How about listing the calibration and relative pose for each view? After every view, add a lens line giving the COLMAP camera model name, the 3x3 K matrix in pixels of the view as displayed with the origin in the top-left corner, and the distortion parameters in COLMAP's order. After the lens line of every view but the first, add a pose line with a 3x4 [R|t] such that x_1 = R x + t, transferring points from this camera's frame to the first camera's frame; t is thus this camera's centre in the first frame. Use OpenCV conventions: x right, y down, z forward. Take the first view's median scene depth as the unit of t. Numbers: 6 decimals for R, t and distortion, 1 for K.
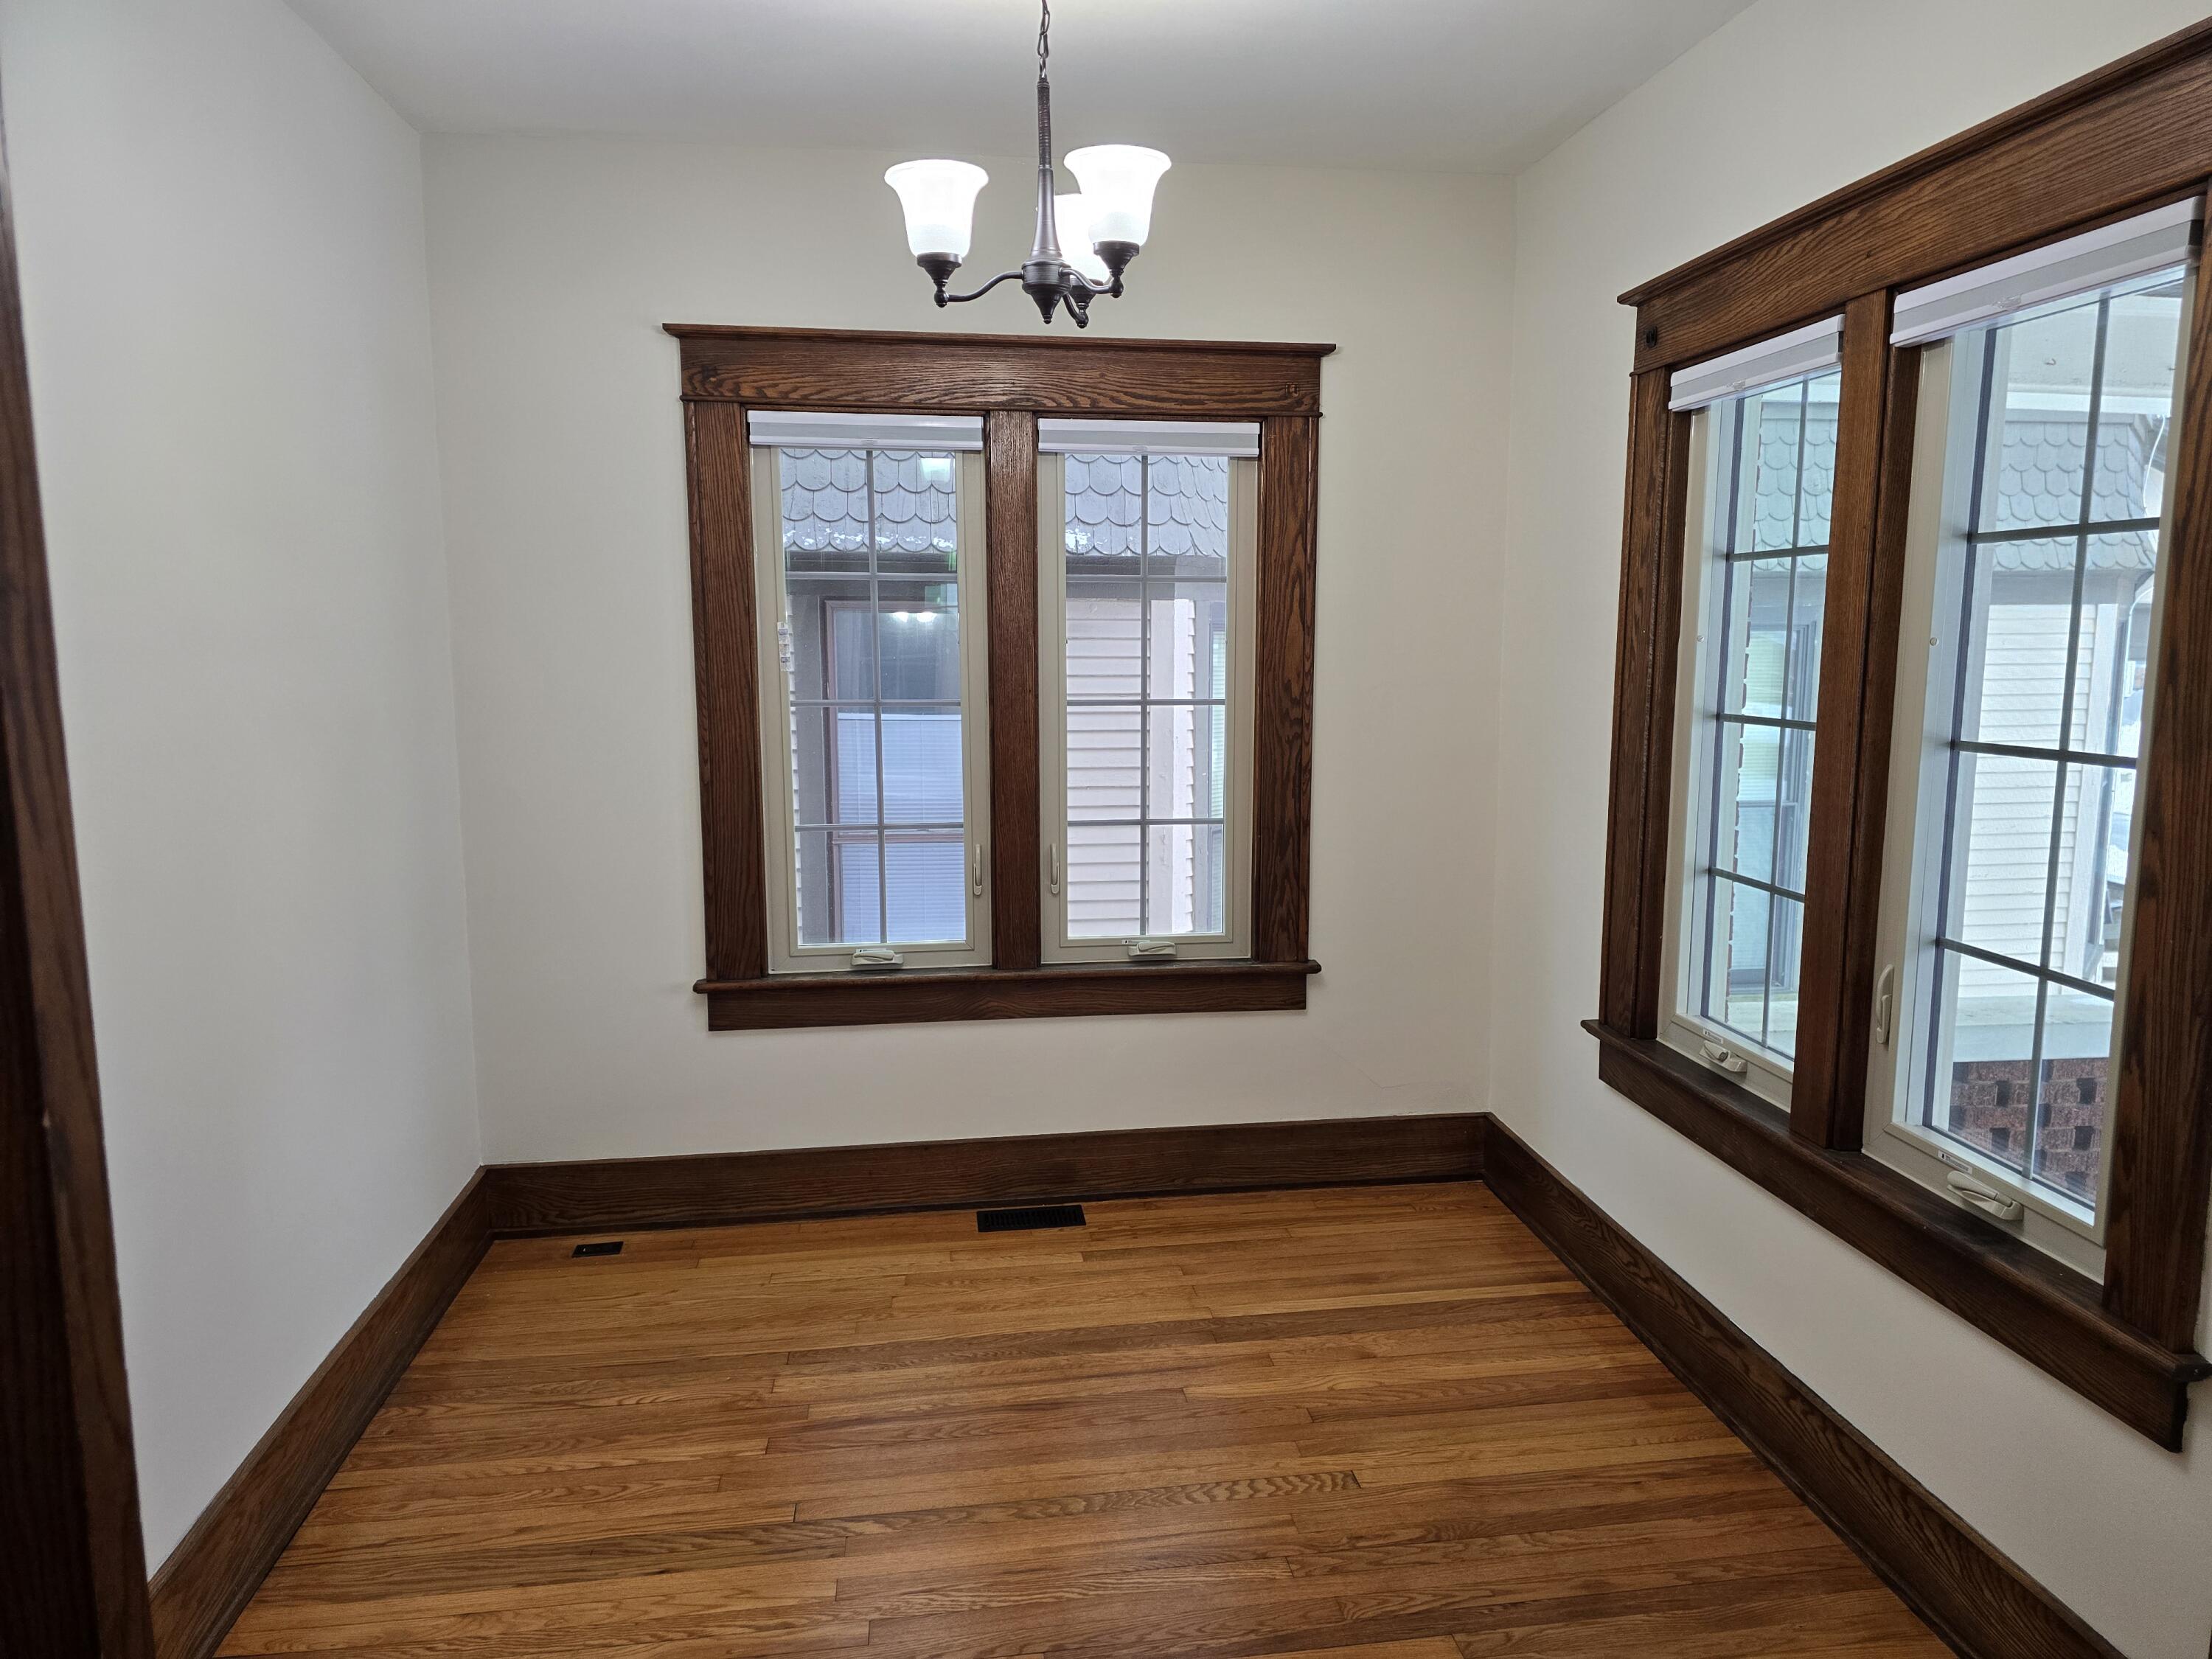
lens RADIAL K [[1476.0, 0, 1155.3], [0, 1476.0, 853.0], [0, 0, 1]] dist [0.072091, -0.063187]
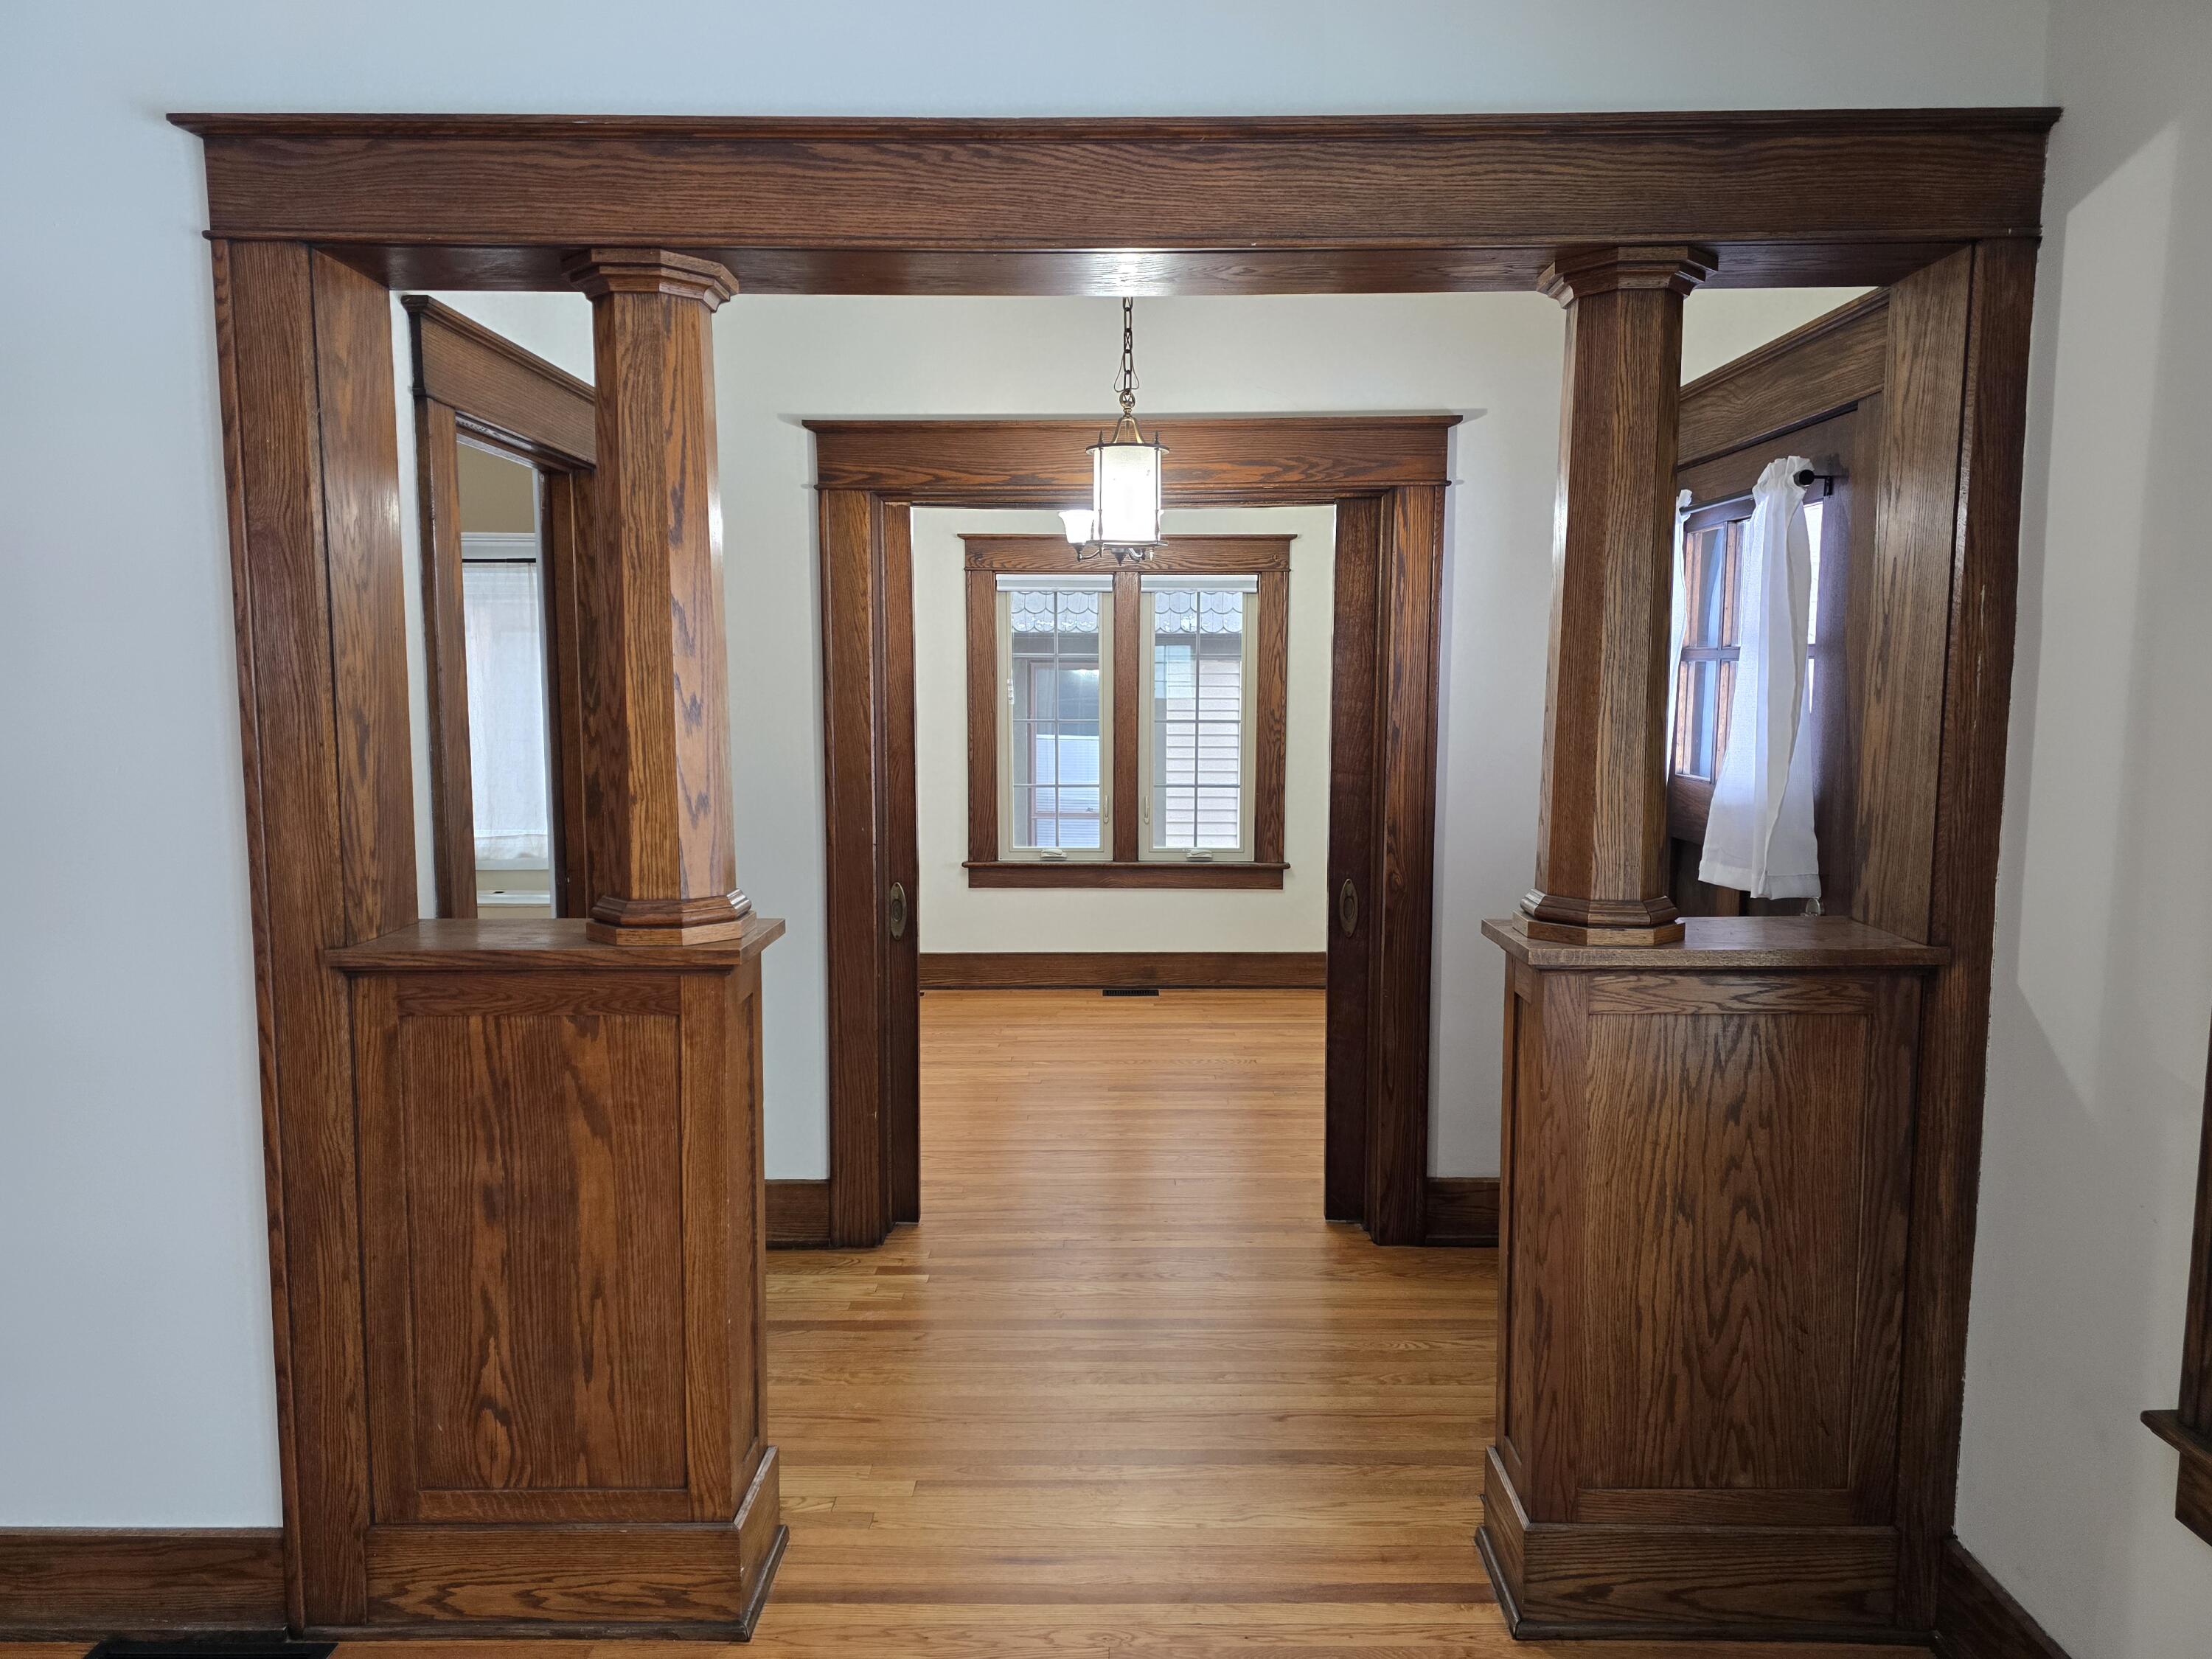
lens RADIAL K [[1476.0, 0, 1107.3], [0, 1476.0, 830.2], [0, 0, 1]] dist [0.072091, -0.063187]
pose [[0.987183, 0.017487, -0.158632, 0.181523], [-0.022398, 0.999322, -0.029226, 0.093649], [0.158013, 0.032404, 0.986905, -0.863057]]
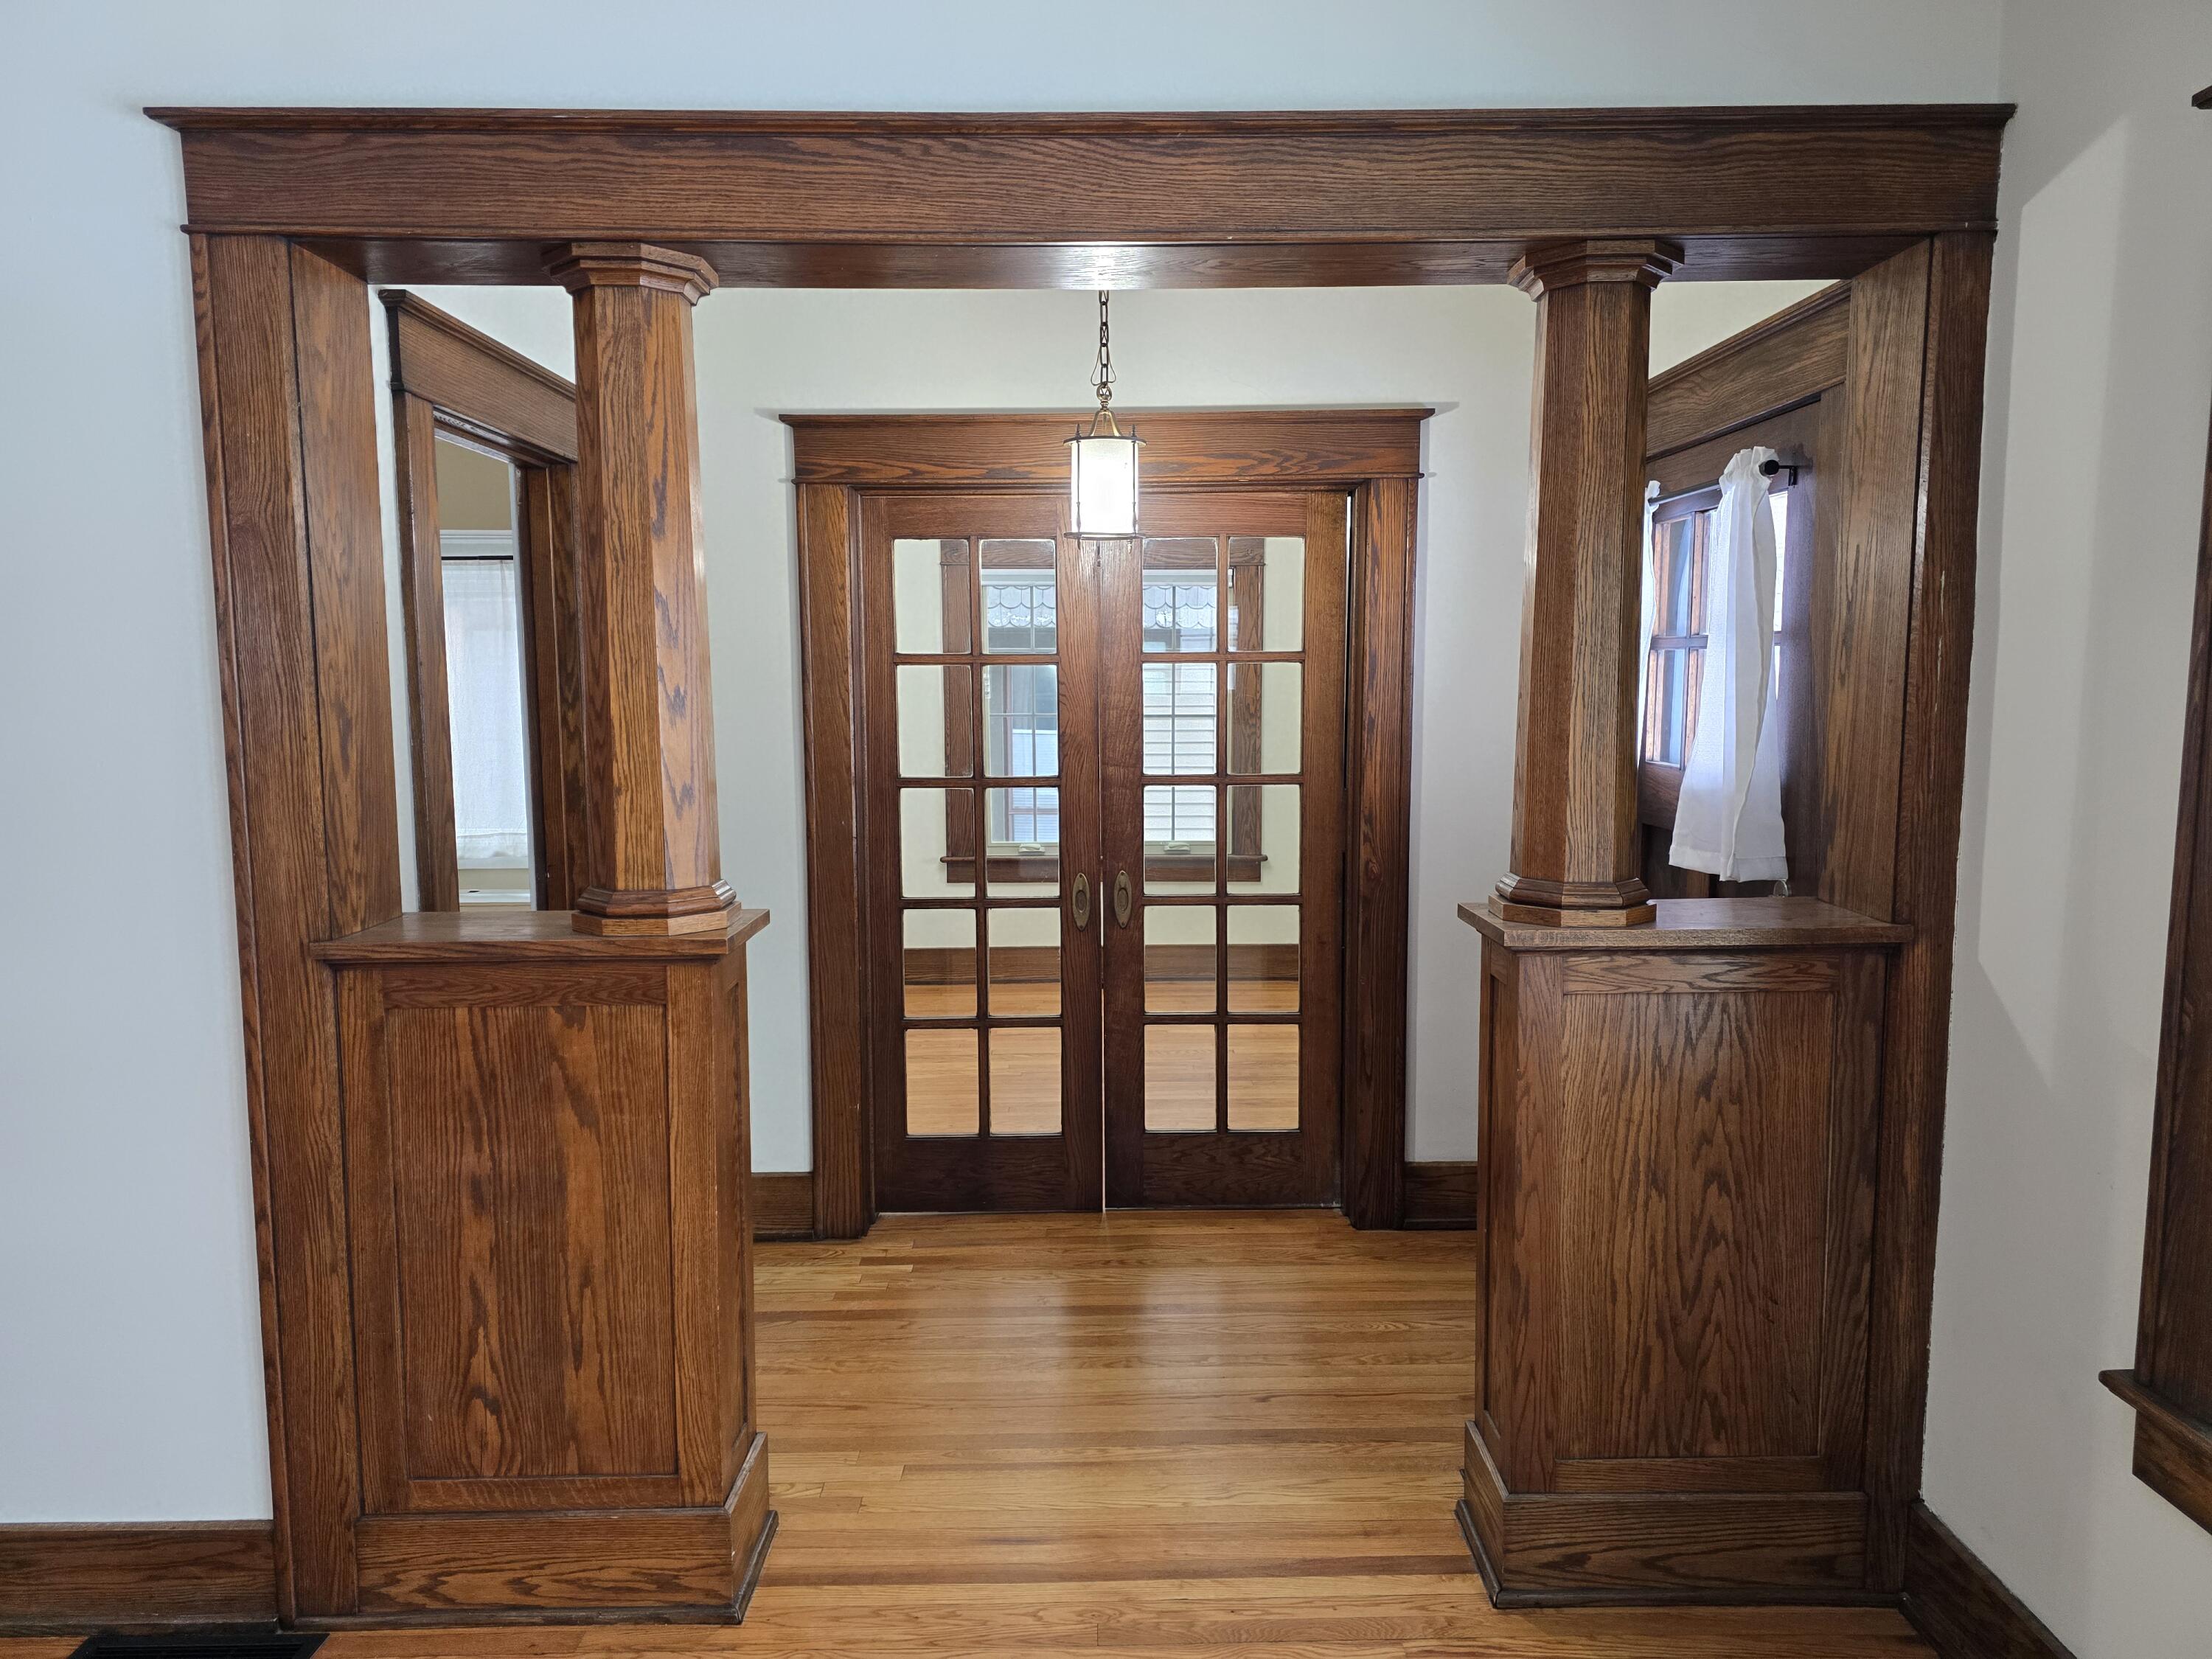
lens RADIAL K [[1476.0, 0, 1111.3], [0, 1476.0, 831.2], [0, 0, 1]] dist [0.072091, -0.063187]
pose [[0.990121, 0.010026, -0.139860, 0.174032], [-0.013840, 0.999558, -0.026323, 0.114780], [0.139534, 0.027998, 0.989821, -0.905631]]
